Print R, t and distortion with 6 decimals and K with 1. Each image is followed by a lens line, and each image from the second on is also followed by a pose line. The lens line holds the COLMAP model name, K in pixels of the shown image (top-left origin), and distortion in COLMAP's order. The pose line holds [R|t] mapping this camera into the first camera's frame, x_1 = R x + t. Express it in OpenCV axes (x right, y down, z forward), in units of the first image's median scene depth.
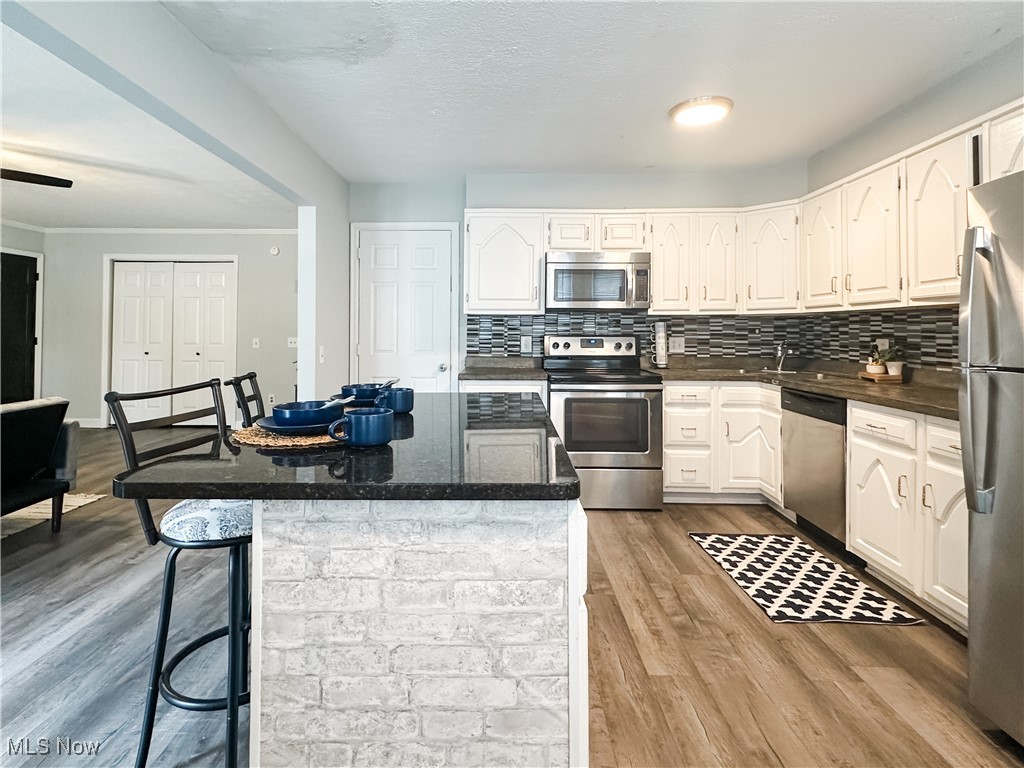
lens RADIAL K [[513.1, 0, 494.4], [0, 513.1, 314.7], [0, 0, 1]] dist [-0.000552, -0.000115]
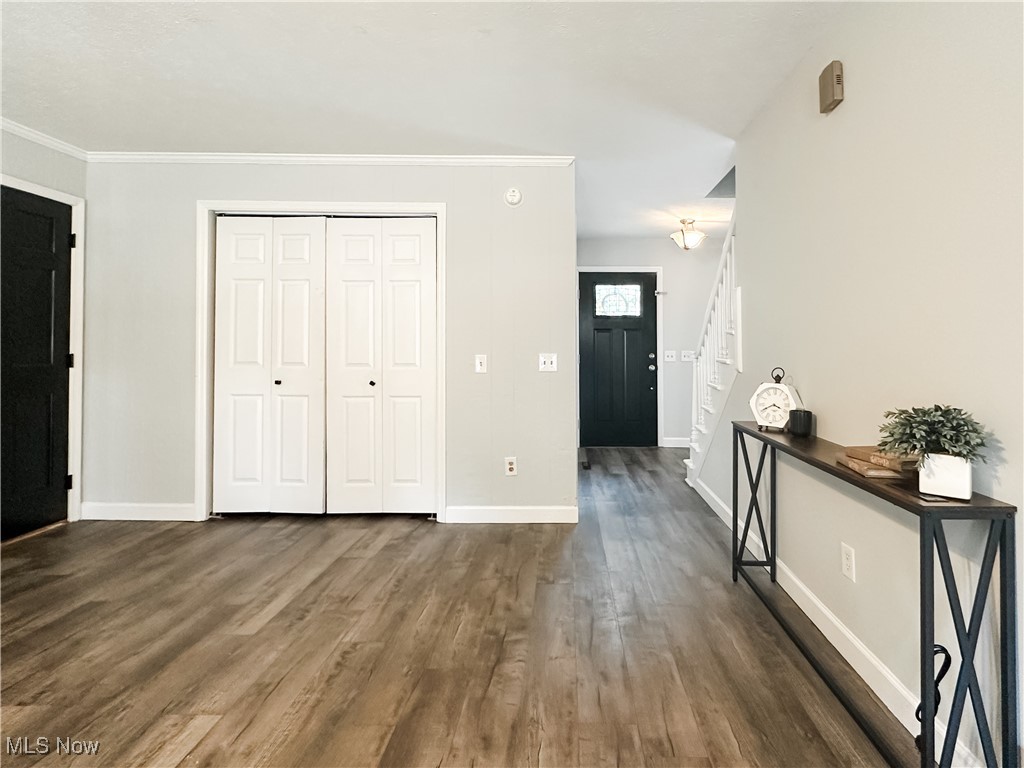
lens RADIAL K [[513.7, 0, 574.8], [0, 513.7, 335.1], [0, 0, 1]] dist [-0.005709, -0.000069]
pose [[0.999450, -0.001153, 0.033132, -0.648935], [0.000882, 0.999966, 0.008203, 0.034598], [-0.033141, -0.008169, 0.999417, 0.756042]]
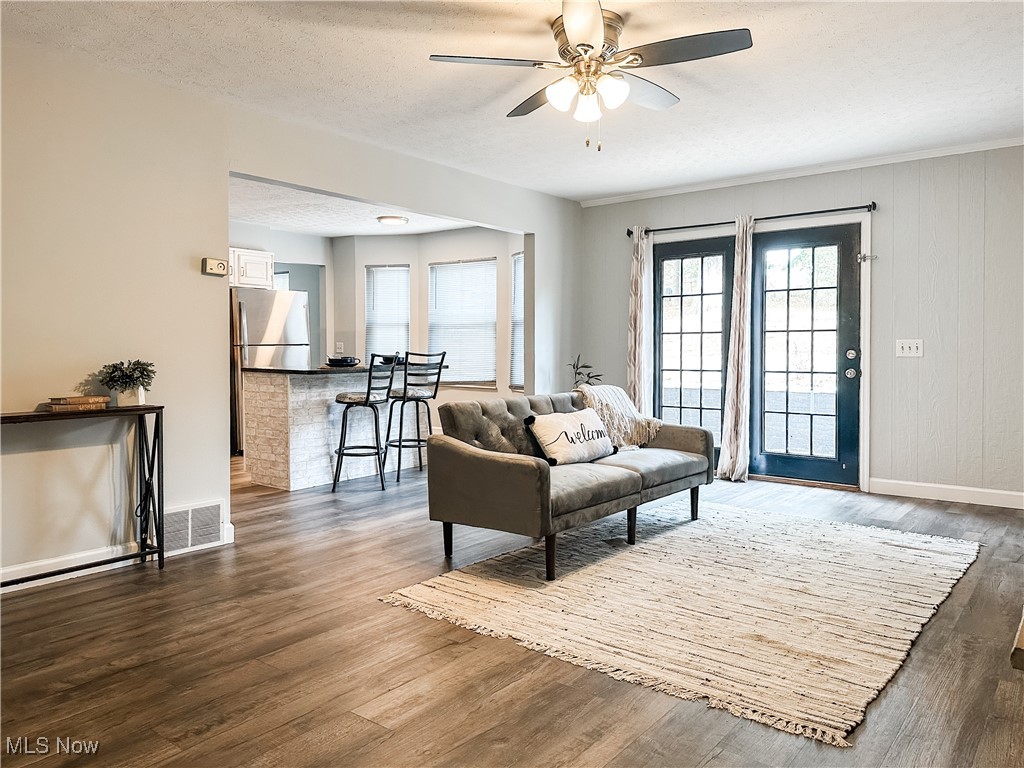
lens RADIAL K [[729.2, 0, 516.0], [0, 729.2, 366.0], [0, 0, 1]] dist [0.065902, 0.000686]
pose [[-0.804137, -0.017754, 0.594178, -1.380568], [-0.020939, 0.999780, 0.001535, 0.080519], [-0.594075, -0.011207, -0.804332, 1.590294]]
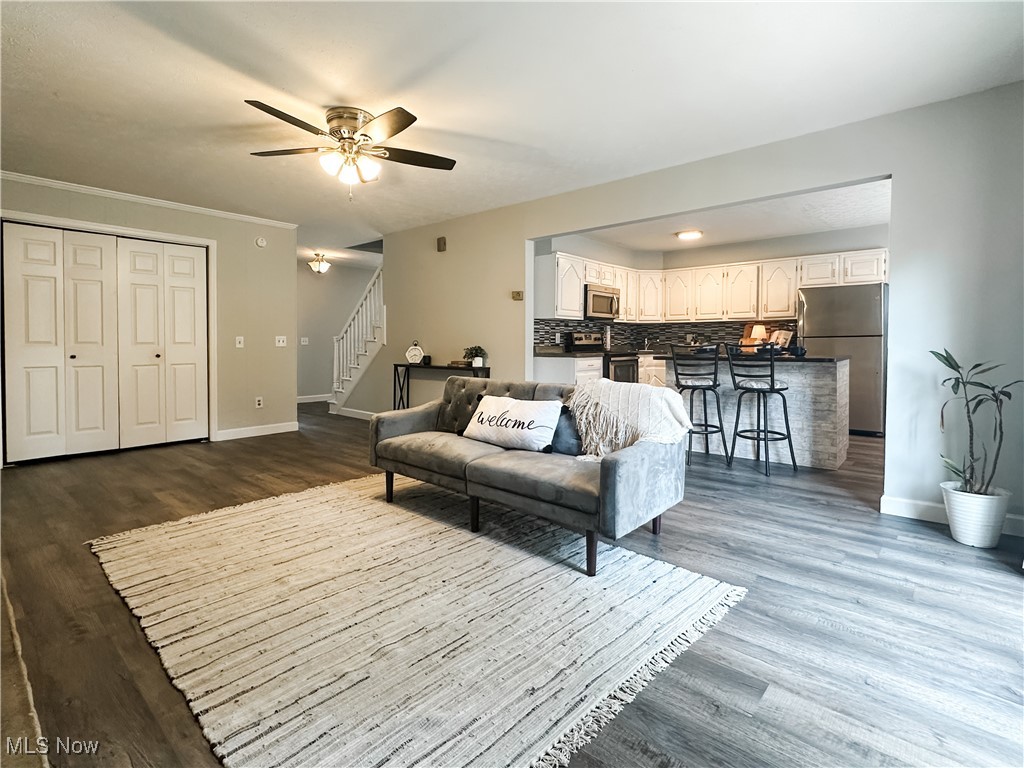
lens RADIAL K [[493.9, 0, 513.7], [0, 493.9, 369.8], [0, 0, 1]] dist [-0.003623, -0.001172]
pose [[0.644123, -0.047293, 0.763458, -1.390464], [-0.021970, 0.996531, 0.080267, 0.040300], [-0.764606, -0.068475, 0.640850, 0.118489]]
